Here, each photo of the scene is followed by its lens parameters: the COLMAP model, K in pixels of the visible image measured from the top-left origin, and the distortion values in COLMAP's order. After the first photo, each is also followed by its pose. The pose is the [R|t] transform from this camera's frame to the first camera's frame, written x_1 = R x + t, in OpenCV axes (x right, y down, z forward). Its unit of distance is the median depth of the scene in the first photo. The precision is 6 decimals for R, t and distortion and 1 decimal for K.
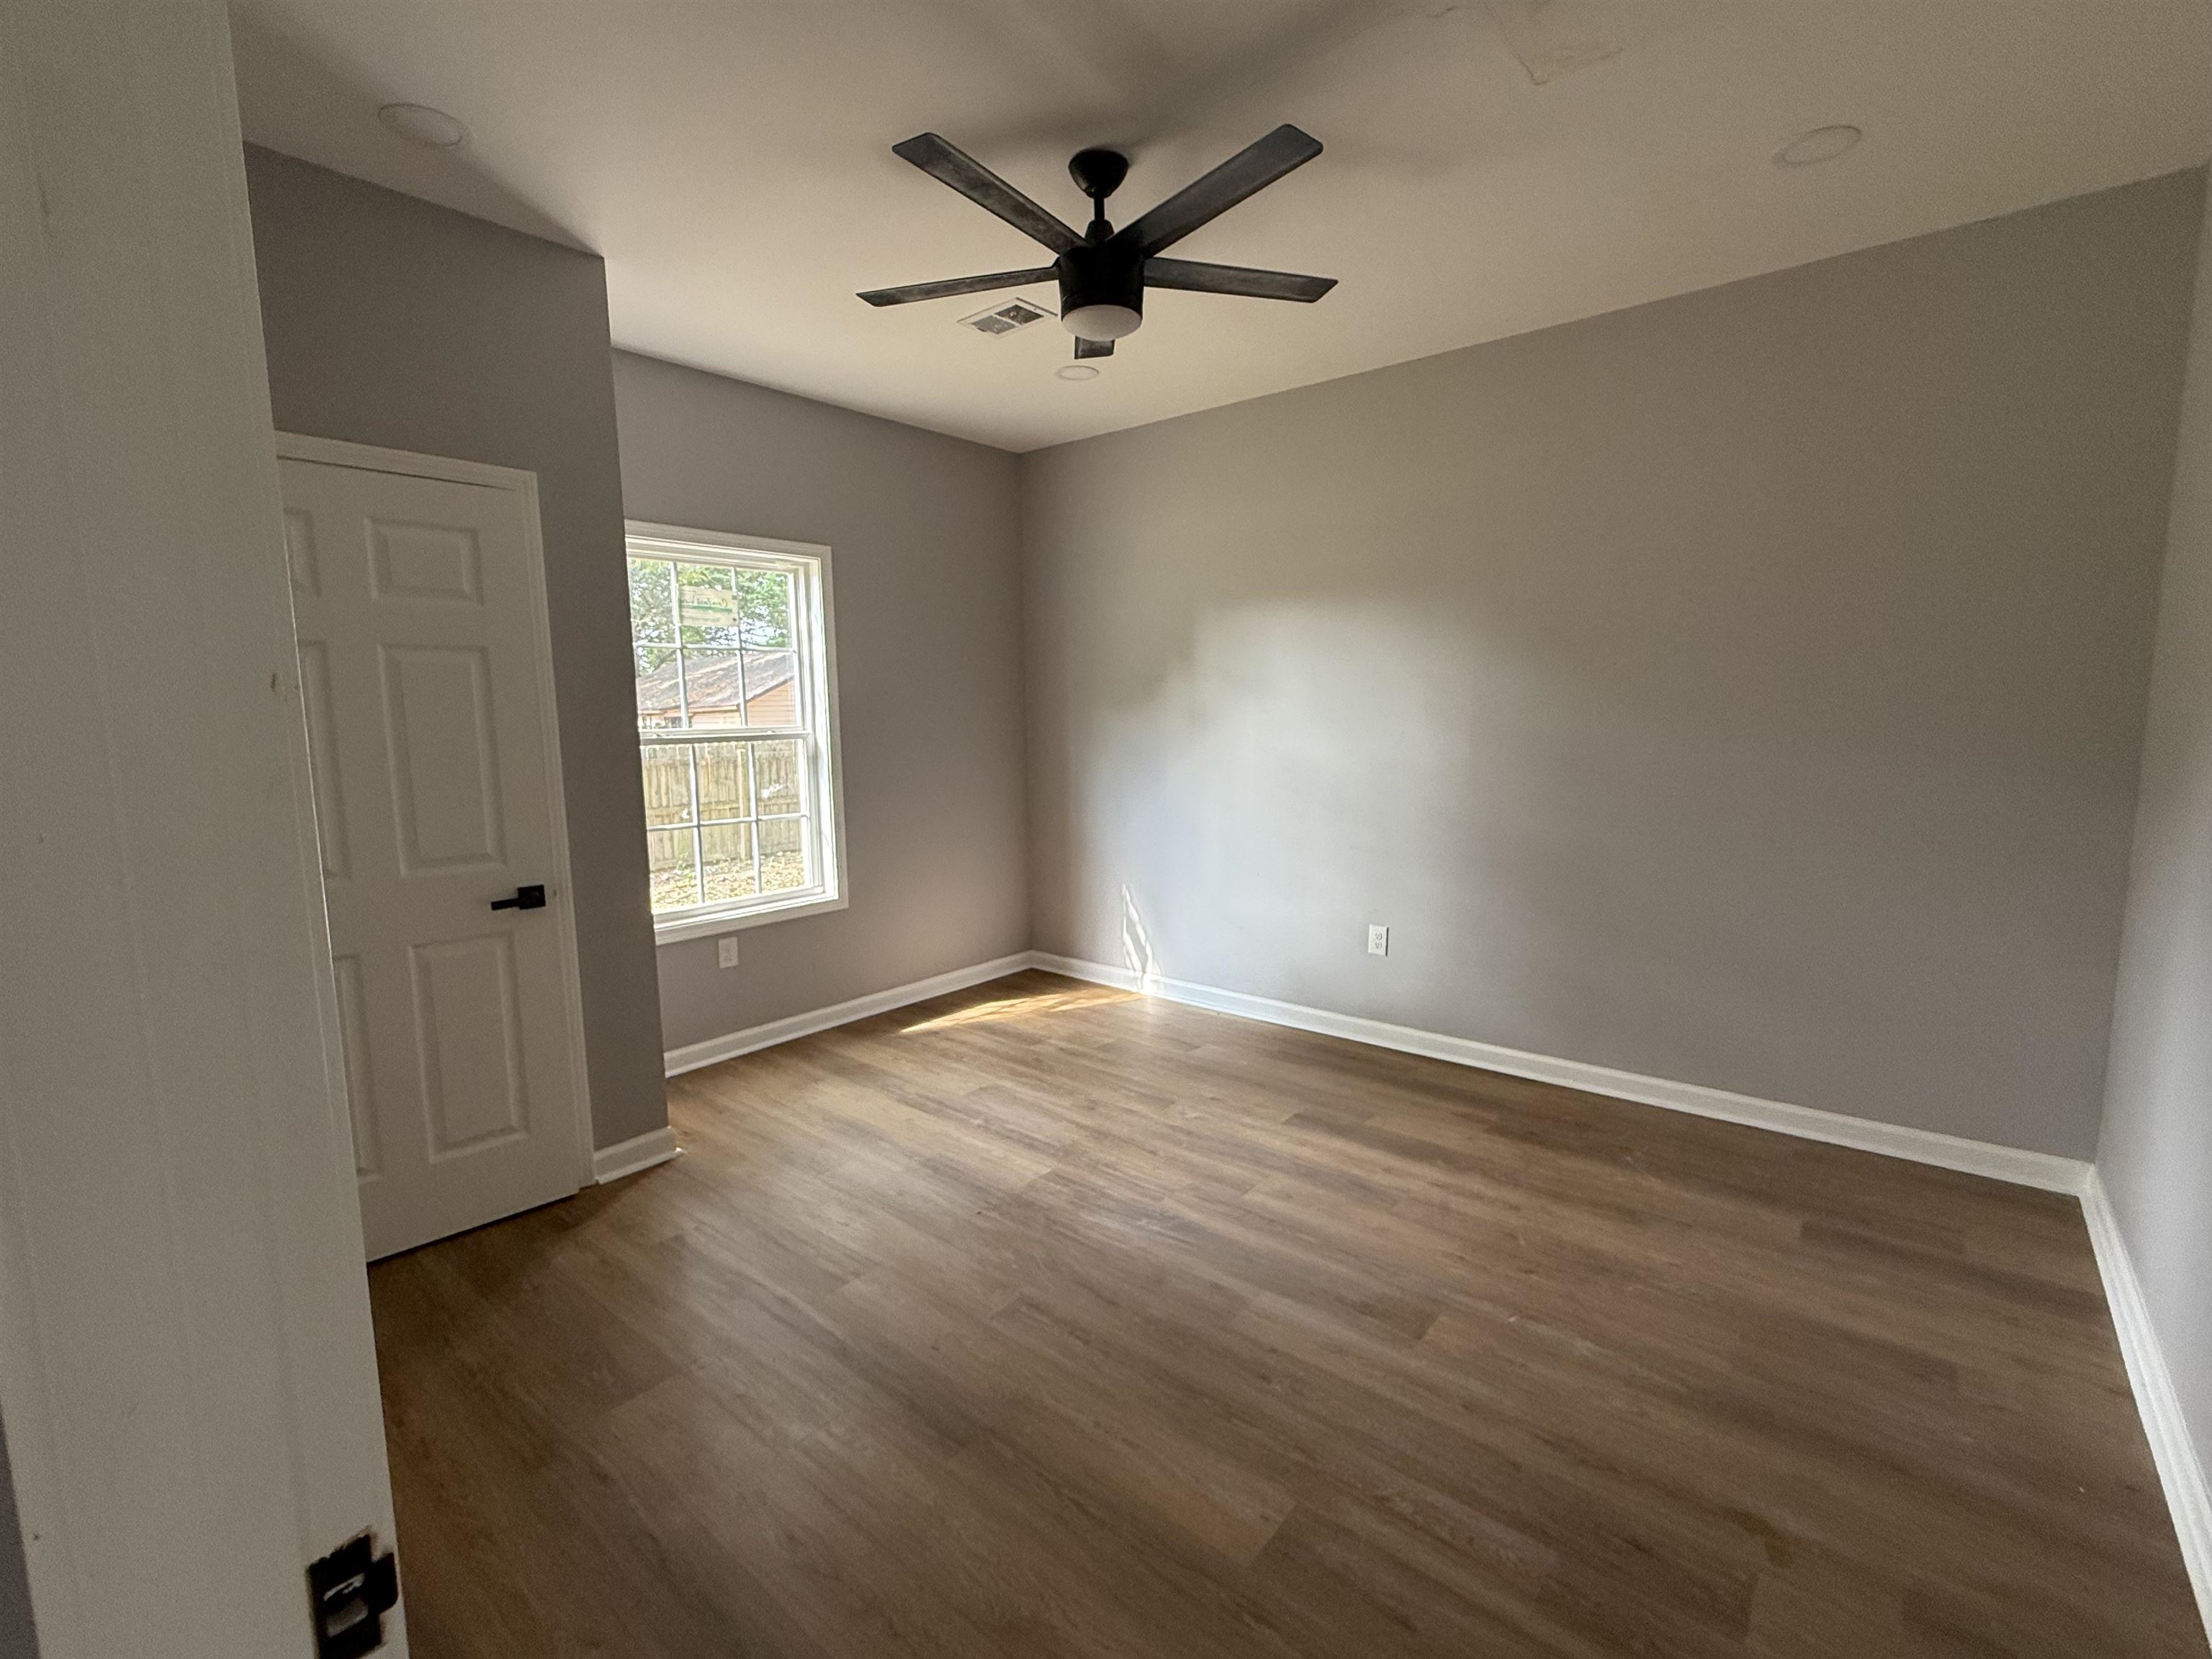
lens RADIAL K [[996.6, 0, 1098.2], [0, 996.6, 831.9], [0, 0, 1]] dist [-0.009235, 0.005097]
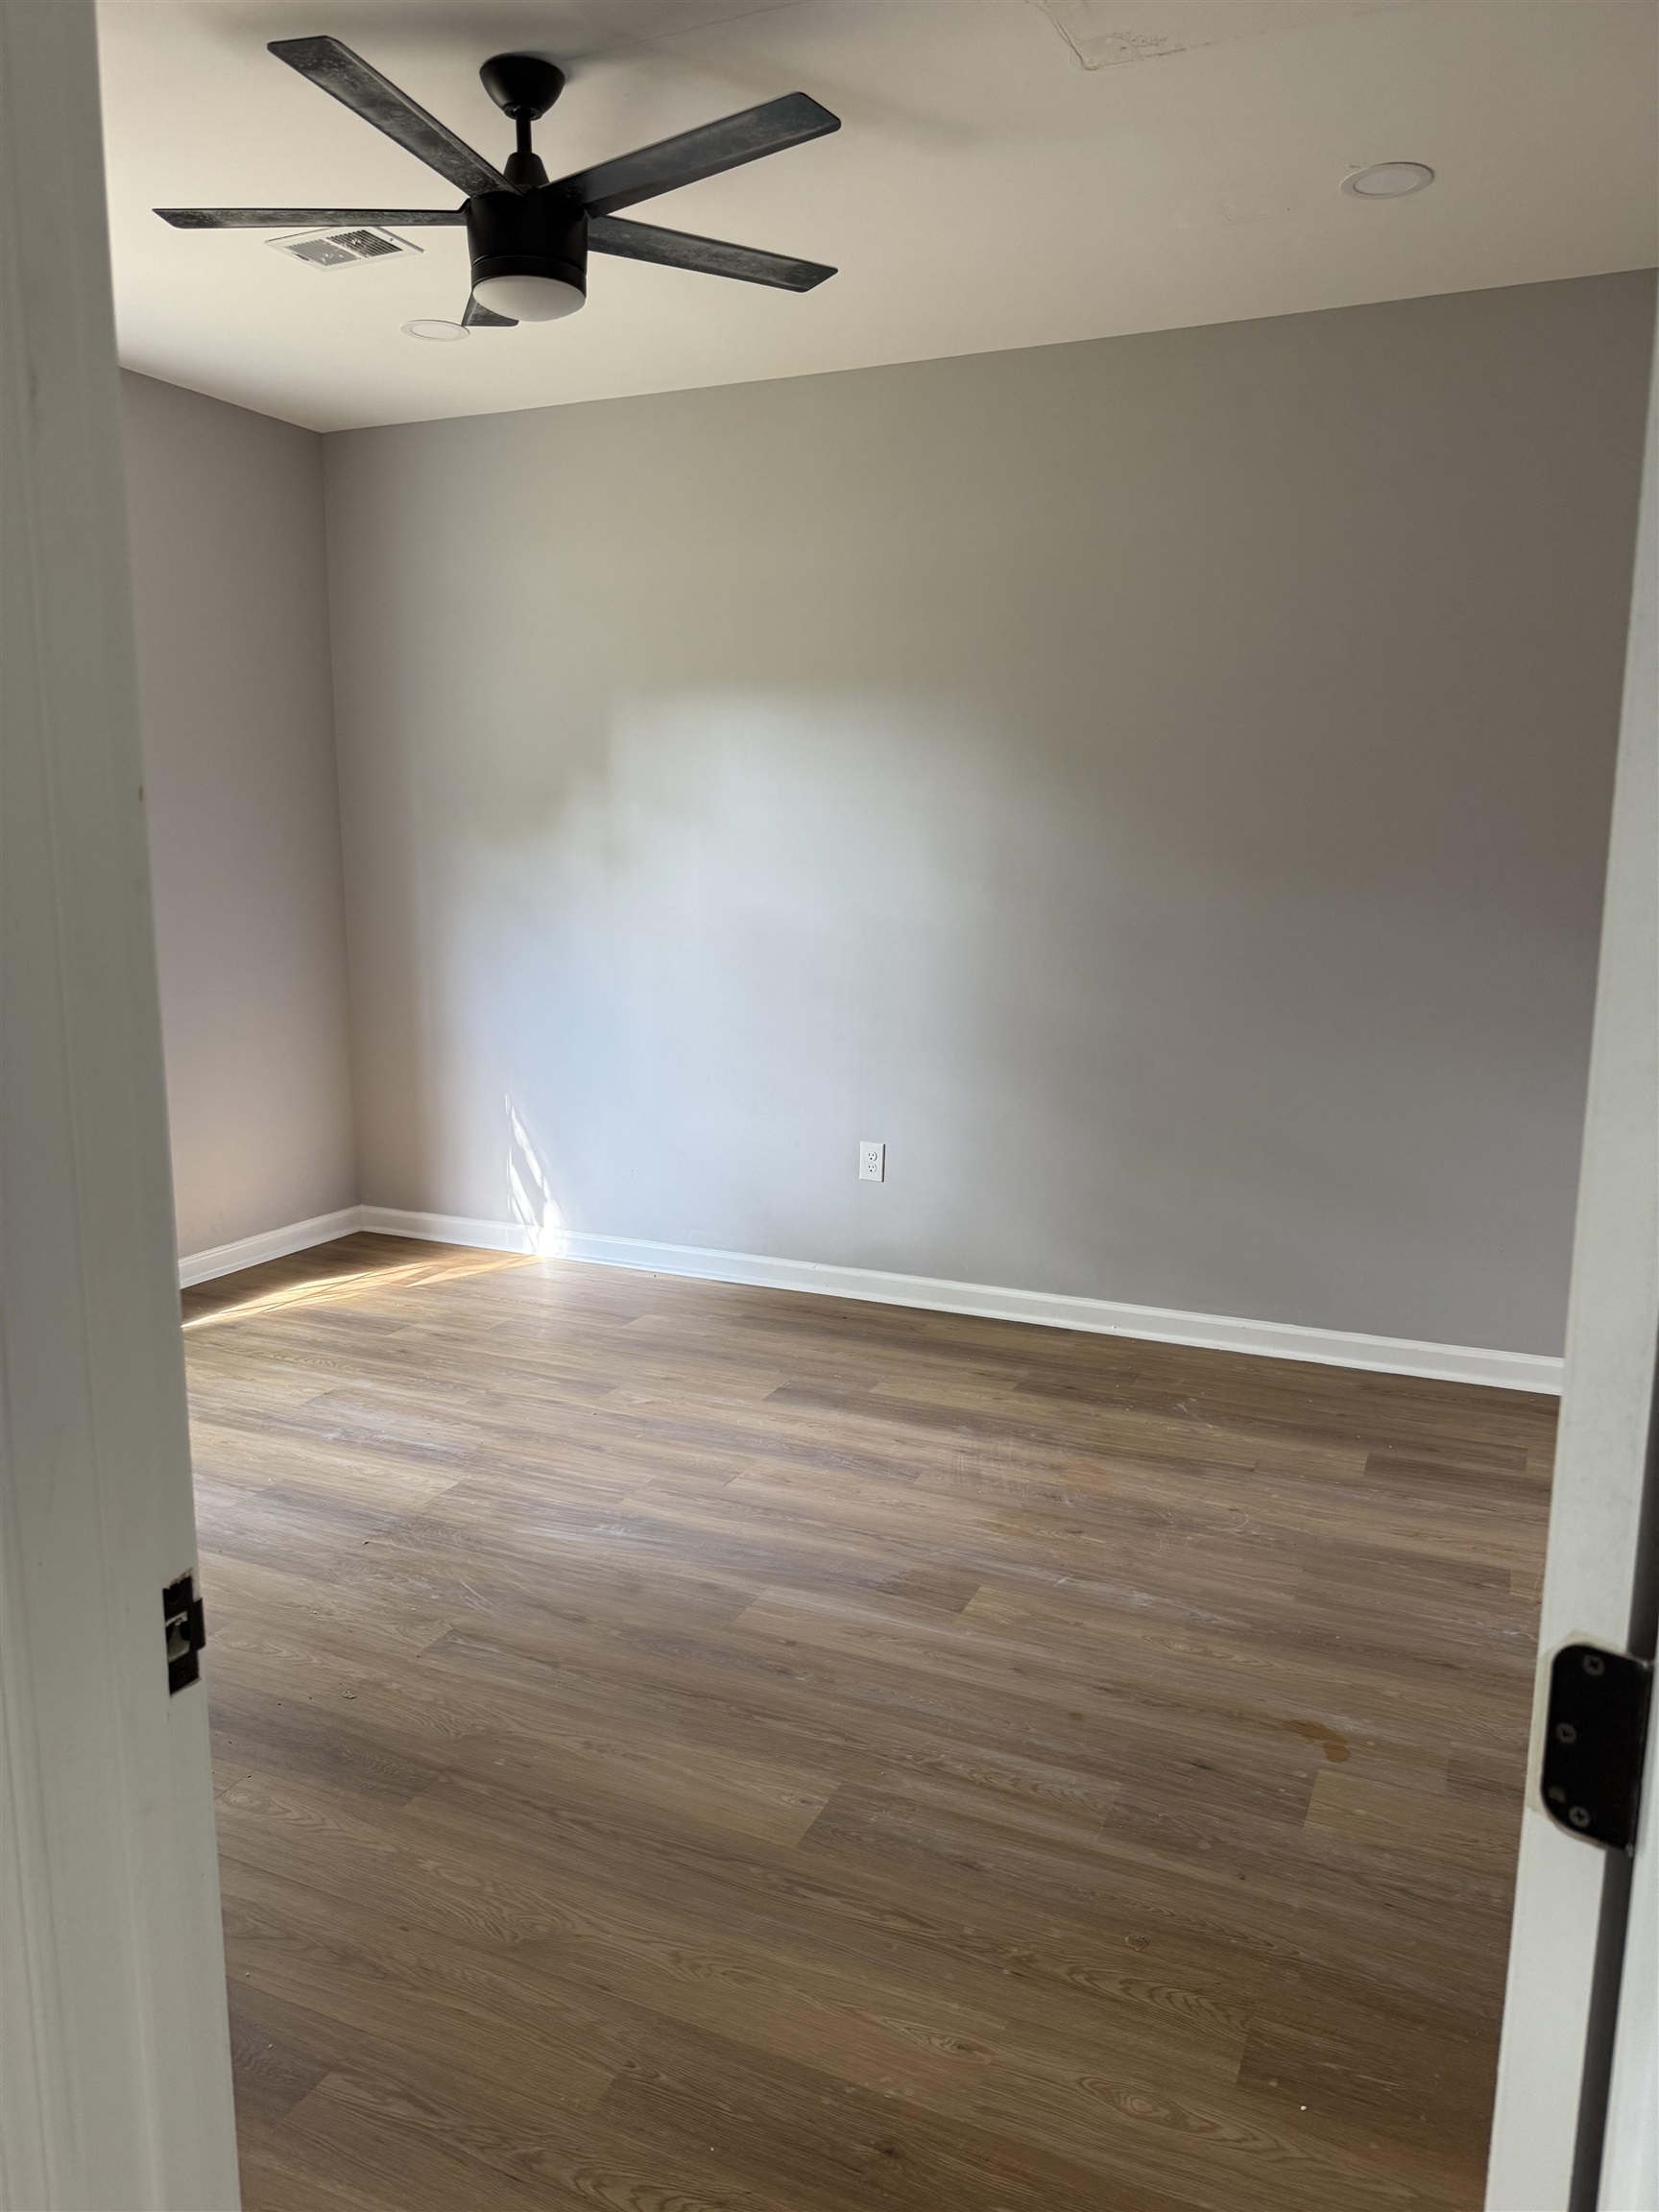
lens RADIAL K [[1520.1, 0, 831.1], [0, 1520.1, 1109.3], [0, 0, 1]] dist [0.033822, -0.031881]
pose [[0.963390, -0.026234, 0.266819, -0.095254], [0.012961, 0.998595, 0.051386, 0.022007], [-0.267792, -0.046046, 0.962376, -0.154827]]
